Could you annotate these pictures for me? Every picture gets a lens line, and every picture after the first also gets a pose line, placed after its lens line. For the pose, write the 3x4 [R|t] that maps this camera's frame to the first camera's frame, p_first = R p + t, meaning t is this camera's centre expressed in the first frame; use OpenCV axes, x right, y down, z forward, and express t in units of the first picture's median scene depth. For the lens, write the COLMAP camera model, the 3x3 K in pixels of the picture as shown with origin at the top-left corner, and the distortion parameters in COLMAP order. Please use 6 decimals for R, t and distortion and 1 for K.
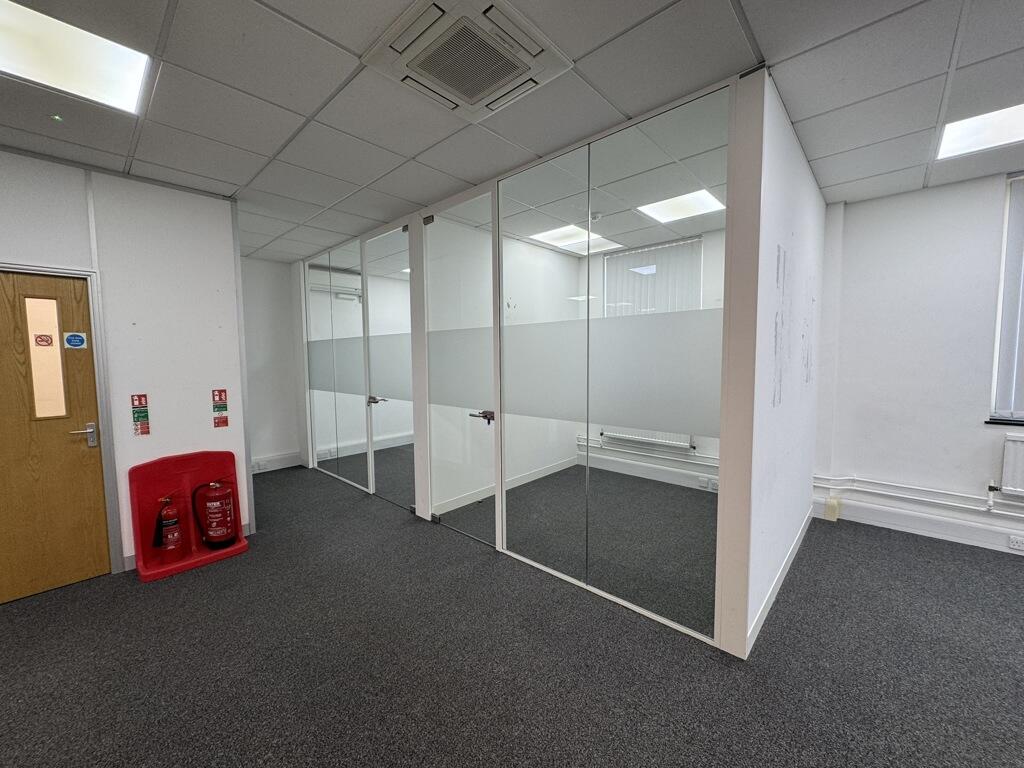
lens RADIAL K [[407.8, 0, 513.4], [0, 407.8, 382.2], [0, 0, 1]] dist [-0.002093, 0.000728]
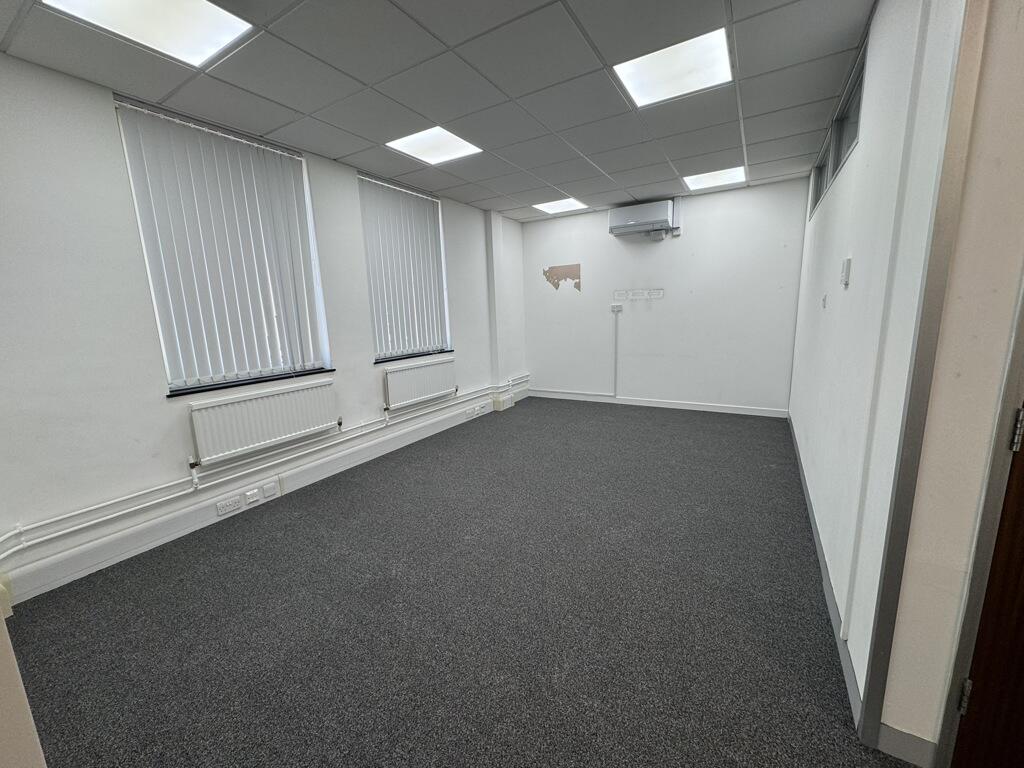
lens RADIAL K [[407.8, 0, 512.9], [0, 407.8, 382.8], [0, 0, 1]] dist [-0.002093, 0.000728]
pose [[-0.198669, -0.160060, 0.966908, 0.069989], [0.100214, 0.978085, 0.182501, -0.006221], [-0.974930, 0.133155, -0.178275, 0.174422]]
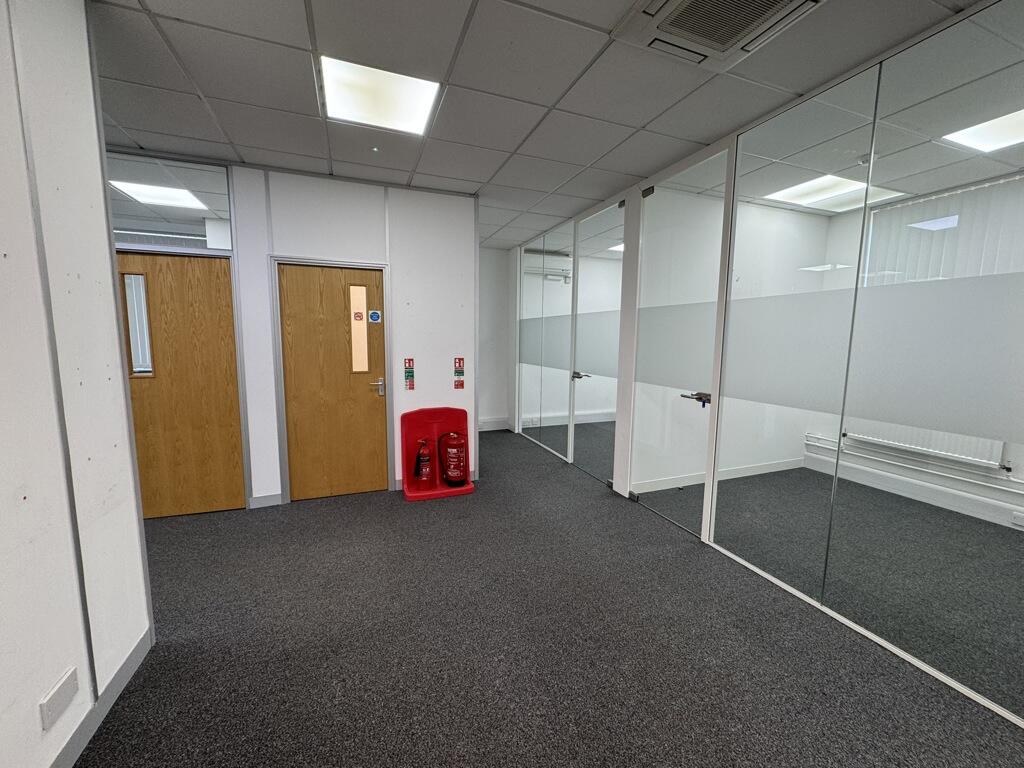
lens RADIAL K [[407.8, 0, 528.9], [0, 407.8, 378.5], [0, 0, 1]] dist [-0.002093, 0.000728]
pose [[0.897266, 0.069073, -0.436054, -0.046969], [-0.049380, 0.997189, 0.056351, 0.014785], [0.438720, -0.029030, 0.898155, -0.025049]]
